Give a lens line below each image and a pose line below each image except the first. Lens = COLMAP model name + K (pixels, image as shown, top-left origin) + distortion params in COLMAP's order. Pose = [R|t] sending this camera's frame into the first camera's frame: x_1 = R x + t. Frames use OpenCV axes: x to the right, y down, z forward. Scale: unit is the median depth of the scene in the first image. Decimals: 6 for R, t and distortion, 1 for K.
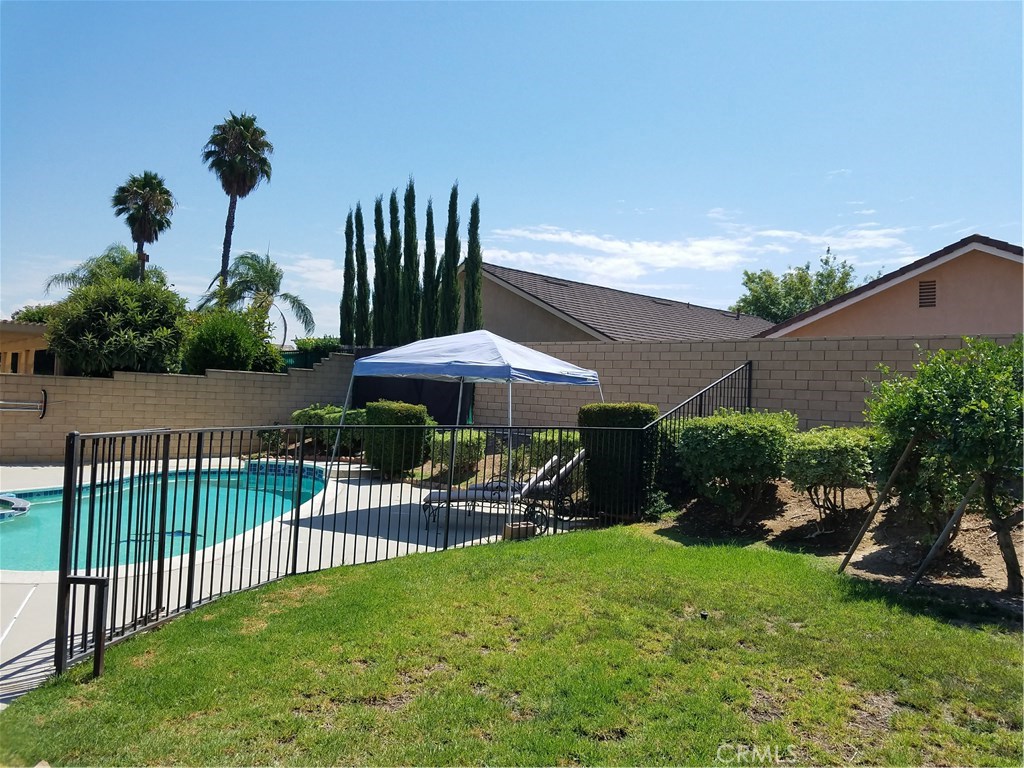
lens RADIAL K [[796.2, 0, 532.1], [0, 796.2, 370.0], [0, 0, 1]] dist [0.198291, -0.313299]
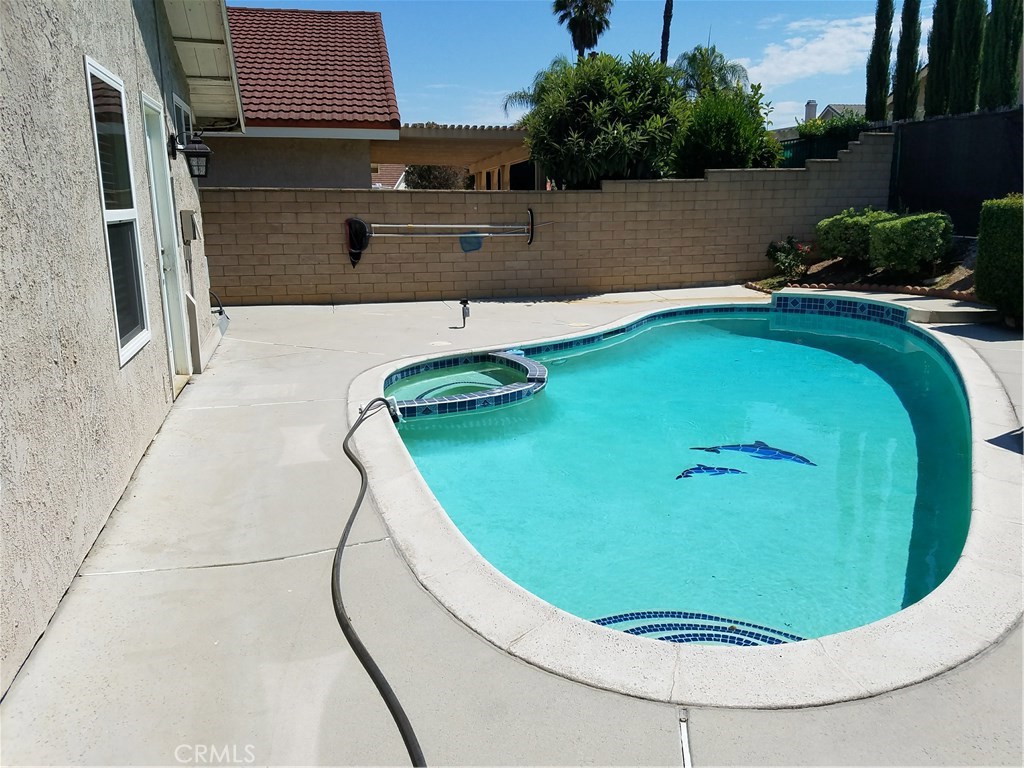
lens RADIAL K [[766.7, 0, 532.2], [0, 766.7, 380.9], [0, 0, 1]] dist [0.247082, -0.387550]
pose [[0.877296, 0.056423, -0.476622, -0.185893], [0.064256, 0.970318, 0.233140, 0.009341], [0.475629, -0.235158, 0.847631, 0.261139]]
